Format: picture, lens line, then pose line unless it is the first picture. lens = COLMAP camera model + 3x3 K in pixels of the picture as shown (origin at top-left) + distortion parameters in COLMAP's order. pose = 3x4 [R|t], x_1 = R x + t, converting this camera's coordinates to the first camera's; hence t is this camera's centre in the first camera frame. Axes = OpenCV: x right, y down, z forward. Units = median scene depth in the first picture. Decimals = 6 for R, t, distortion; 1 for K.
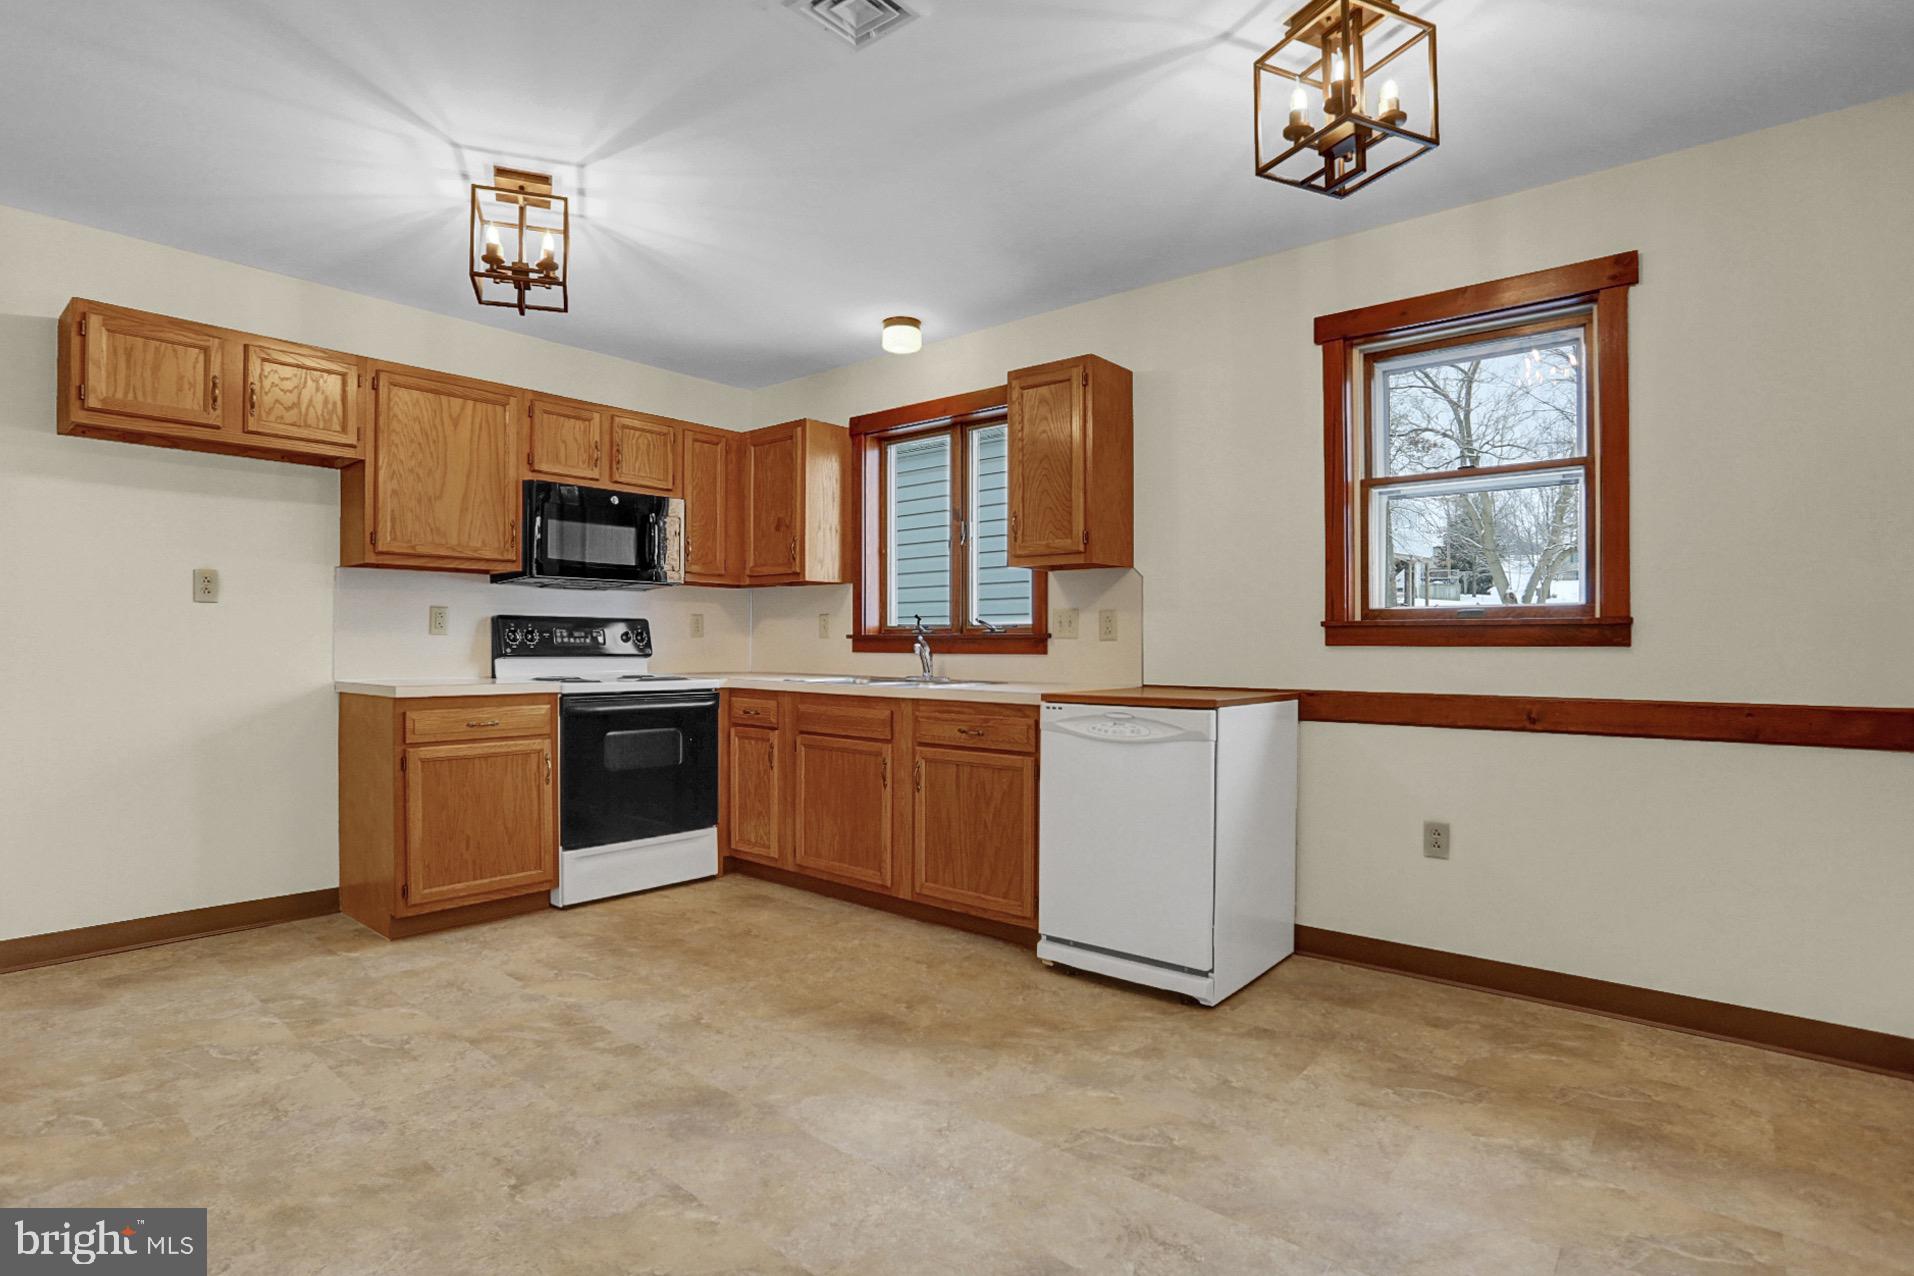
lens RADIAL K [[966.0, 0, 949.8], [0, 966.0, 647.1], [0, 0, 1]] dist [-0.035310, 0.009907]
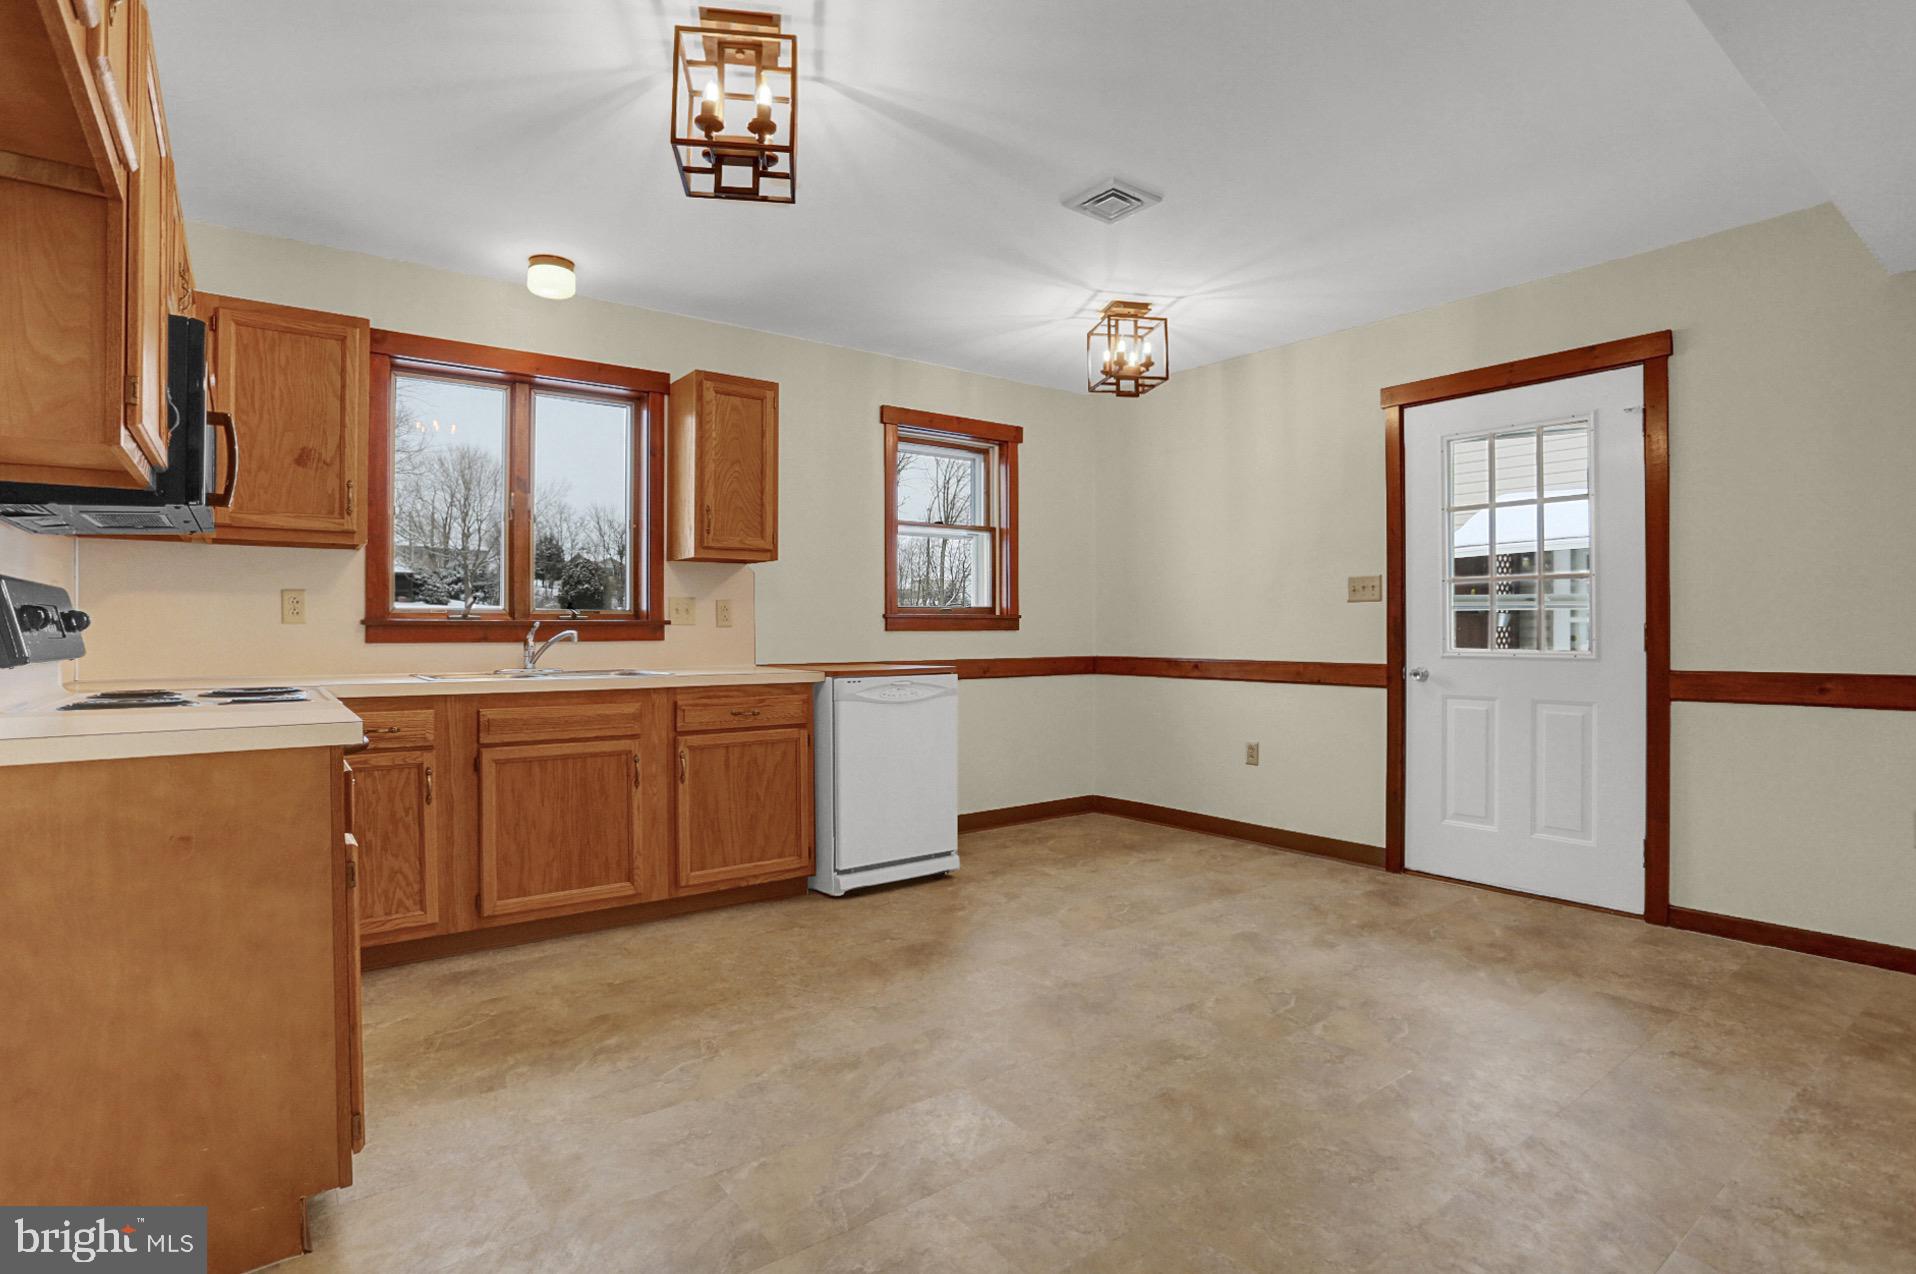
lens RADIAL K [[922.2, 0, 967.7], [0, 922.2, 623.5], [0, 0, 1]] dist [-0.043884, 0.004492]
pose [[0.219946, 0.002852, 0.975508, -0.950038], [0.007049, 0.999965, -0.004513, -0.004655], [-0.975487, 0.007869, 0.219918, 0.564259]]
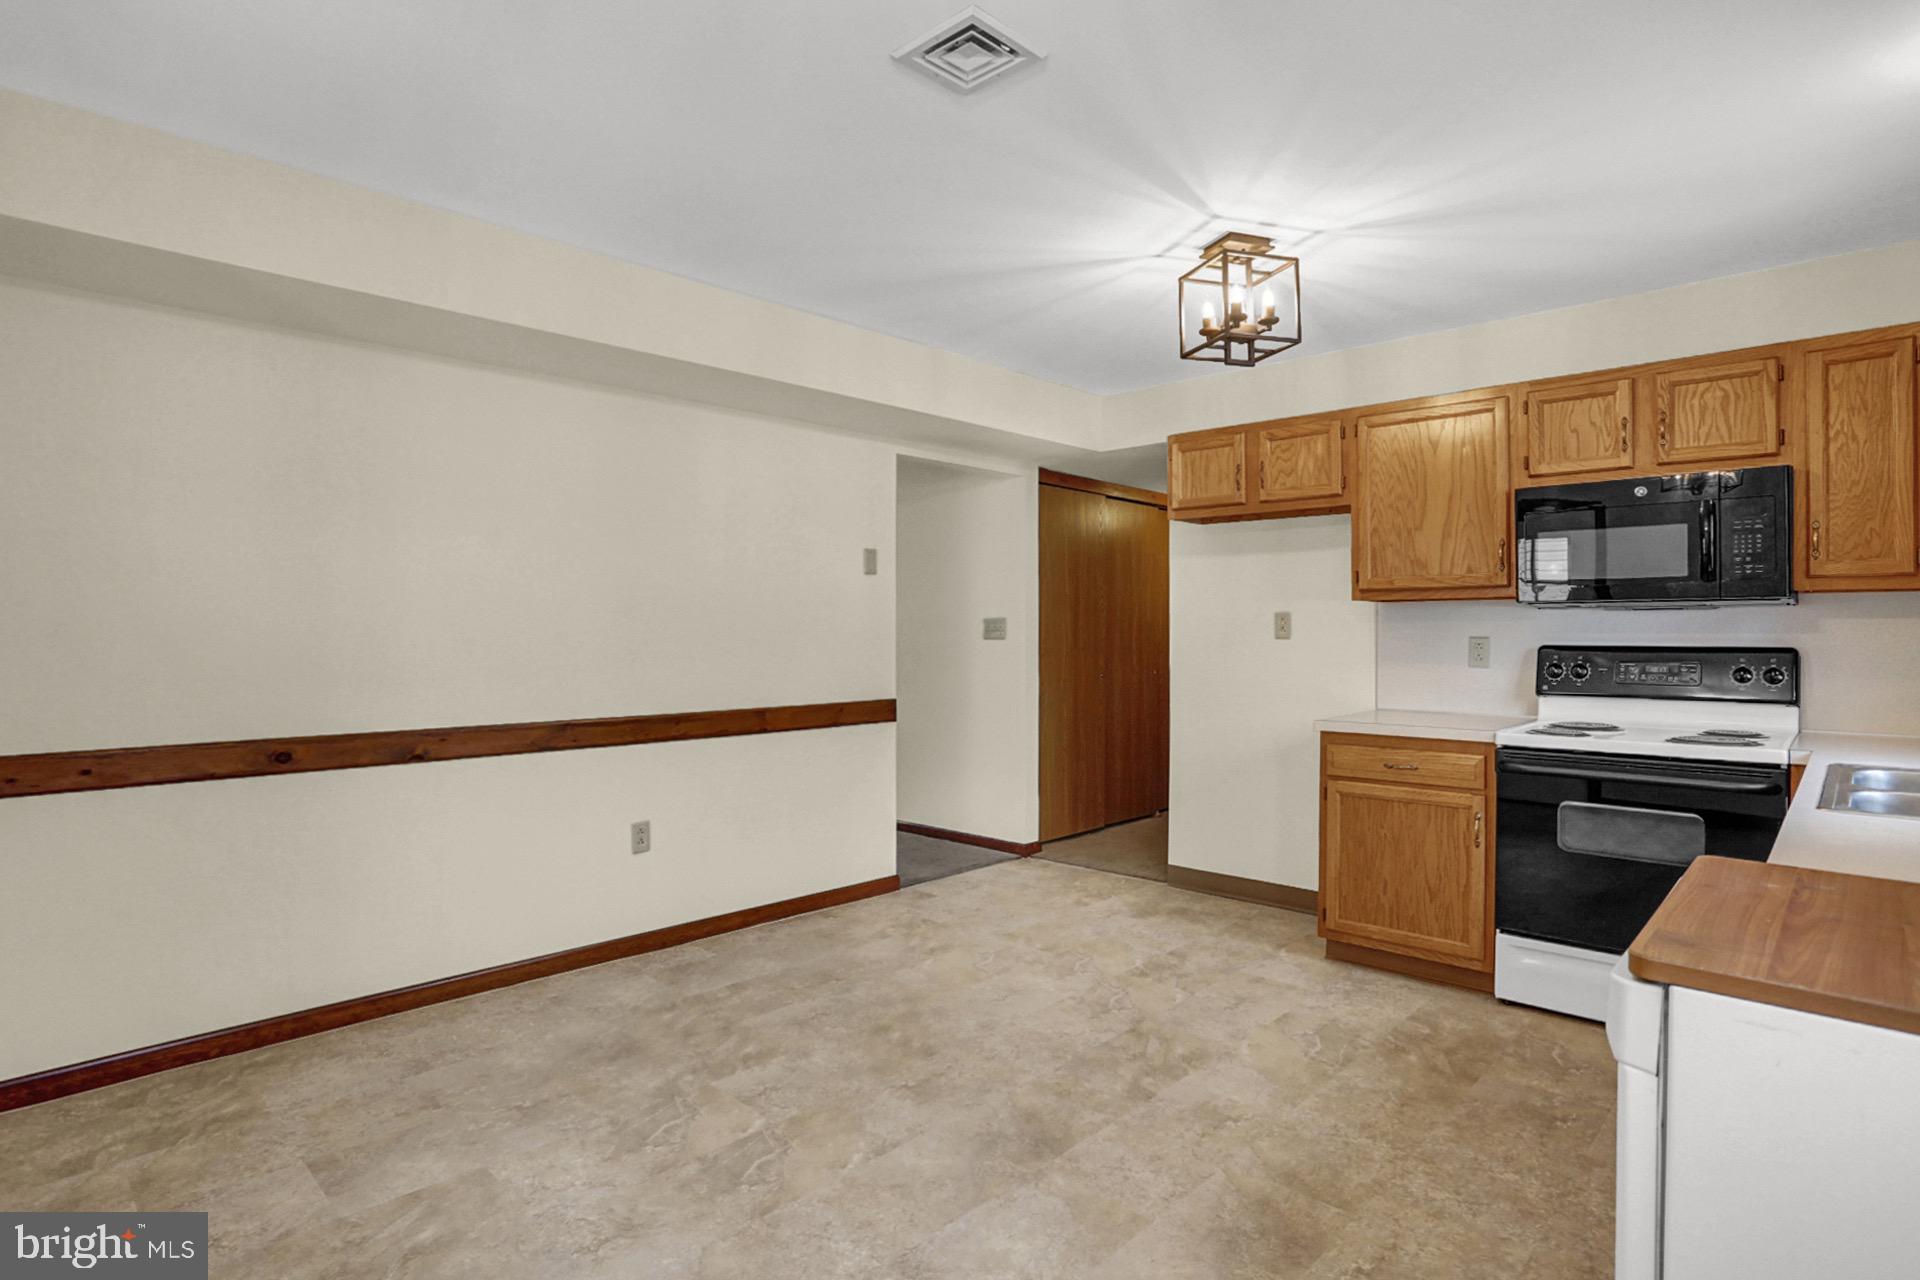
lens RADIAL K [[1018.8, 0, 946.0], [0, 1018.8, 629.4], [0, 0, 1]] dist [-0.048608, 0.000124]
pose [[-0.079224, -0.003072, -0.996852, 0.564566], [-0.001452, 0.999995, -0.002966, -0.054313], [0.996856, 0.001212, -0.079228, 0.655599]]
